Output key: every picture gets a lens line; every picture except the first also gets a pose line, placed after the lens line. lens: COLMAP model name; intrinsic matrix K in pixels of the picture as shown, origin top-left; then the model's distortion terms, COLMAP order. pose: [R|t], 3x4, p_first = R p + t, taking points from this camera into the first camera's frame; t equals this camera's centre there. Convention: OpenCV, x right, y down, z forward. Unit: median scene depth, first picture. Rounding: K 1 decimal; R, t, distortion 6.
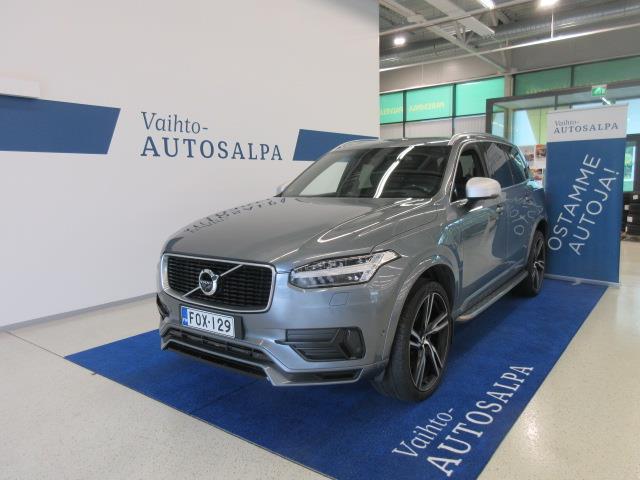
lens RADIAL K [[473.7, 0, 320.0], [0, 473.7, 240.0], [0, 0, 1]] dist [0.007779, 0.003419]
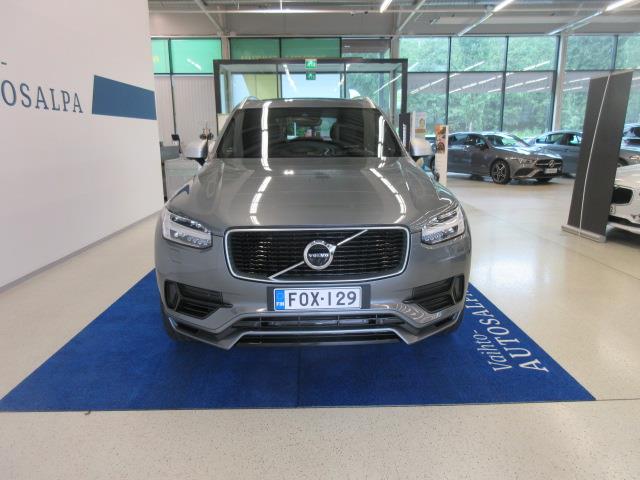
lens RADIAL K [[473.7, 0, 320.0], [0, 473.7, 240.0], [0, 0, 1]] dist [0.007779, 0.003419]
pose [[0.780579, -0.118747, 0.613674, -0.408169], [0.069023, 0.992159, 0.104189, -0.016261], [-0.621234, -0.038970, 0.782655, 0.161739]]
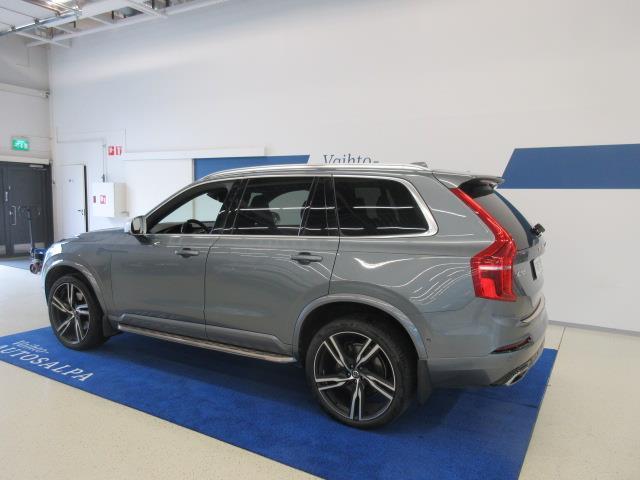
lens RADIAL K [[473.7, 0, 320.0], [0, 473.7, 240.0], [0, 0, 1]] dist [0.007779, 0.003419]
pose [[0.114047, 0.117703, -0.986478, 1.051433], [-0.145679, 0.984205, 0.100590, -0.174837], [0.982736, 0.132238, 0.129392, 0.892681]]
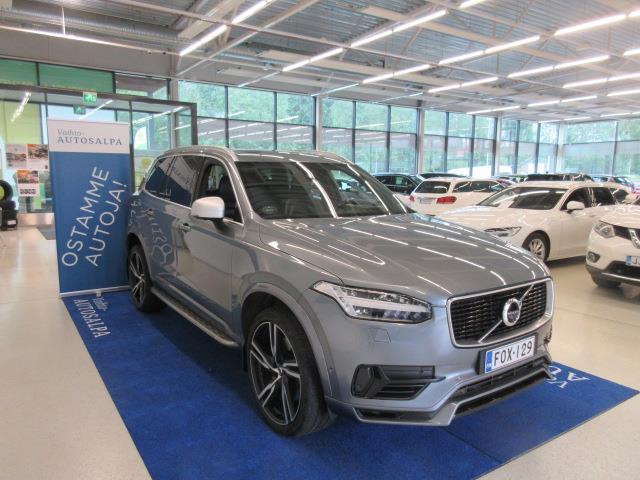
lens RADIAL K [[473.7, 0, 320.0], [0, 473.7, 240.0], [0, 0, 1]] dist [0.007779, 0.003419]
pose [[0.323897, -0.100303, 0.940760, -0.649444], [0.098987, 0.992499, 0.071738, -0.083312], [-0.940900, 0.069887, 0.331396, 0.545866]]
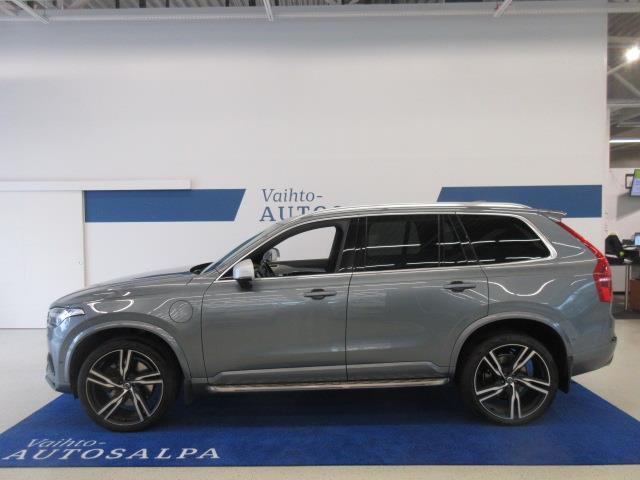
lens RADIAL K [[473.7, 0, 320.0], [0, 473.7, 240.0], [0, 0, 1]] dist [0.007779, 0.003419]
pose [[0.596674, 0.041946, -0.801386, 0.871556], [-0.104220, 0.994226, -0.025557, -0.113342], [0.795687, 0.098770, 0.597601, 0.348179]]
